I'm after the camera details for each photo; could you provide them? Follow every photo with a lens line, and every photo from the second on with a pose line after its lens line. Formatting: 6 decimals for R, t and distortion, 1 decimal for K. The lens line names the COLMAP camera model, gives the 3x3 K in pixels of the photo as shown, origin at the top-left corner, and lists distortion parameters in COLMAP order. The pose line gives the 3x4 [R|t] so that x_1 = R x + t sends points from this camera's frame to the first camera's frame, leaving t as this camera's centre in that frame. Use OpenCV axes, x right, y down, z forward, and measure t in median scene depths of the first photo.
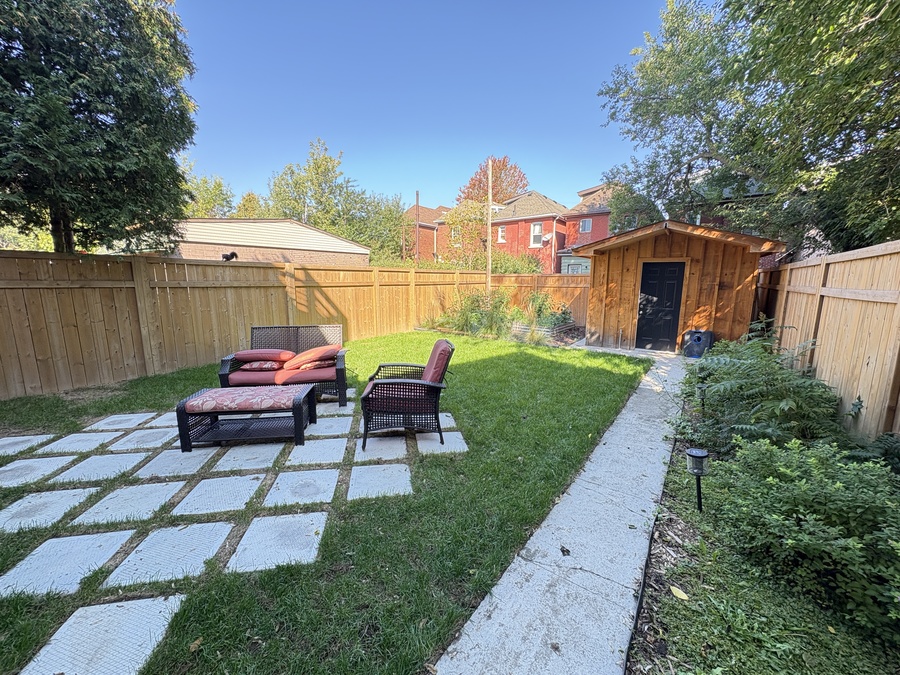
lens RADIAL K [[358.9, 0, 450.0], [0, 358.9, 337.5], [0, 0, 1]] dist [-0.000384, 0.000233]
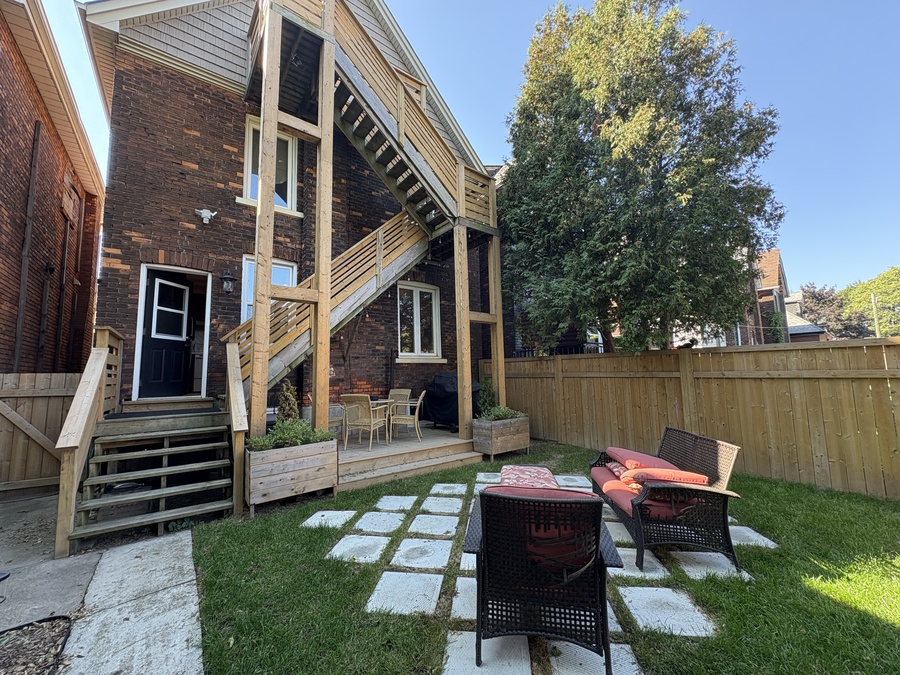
lens RADIAL K [[358.9, 0, 450.0], [0, 358.9, 337.5], [0, 0, 1]] dist [-0.000384, 0.000233]
pose [[-0.292905, -0.095064, -0.951404, 0.291744], [-0.137130, 0.988935, -0.056597, -0.084538], [0.946257, 0.113889, -0.302700, 0.542289]]
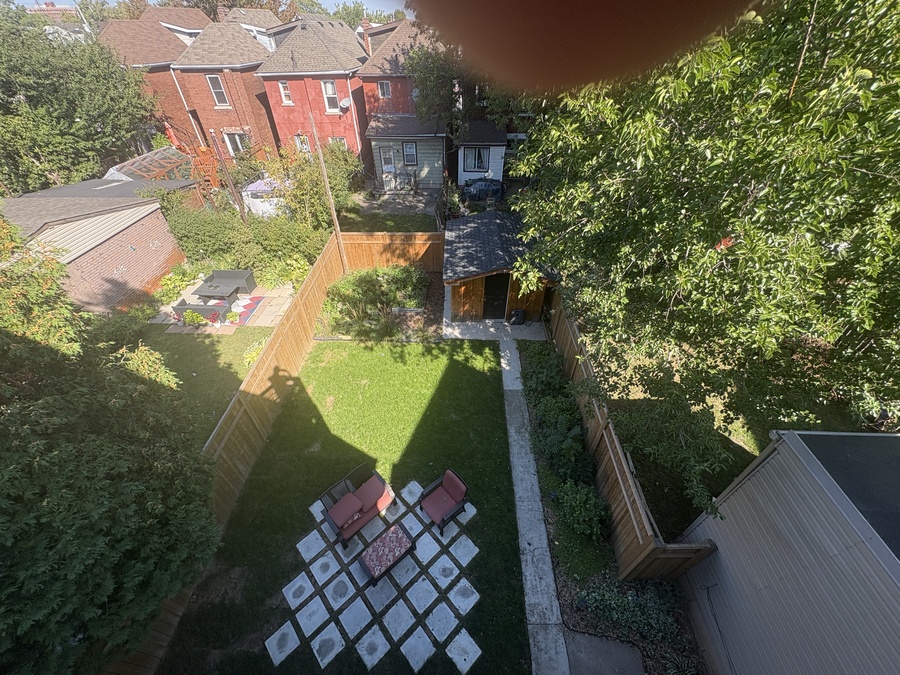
lens RADIAL K [[358.9, 0, 450.0], [0, 358.9, 337.5], [0, 0, 1]] dist [-0.000384, 0.000233]
pose [[0.835434, -0.359305, 0.415874, -0.342472], [0.089100, 0.835232, 0.542631, -0.990054], [-0.542321, -0.416278, 0.729795, -0.097669]]
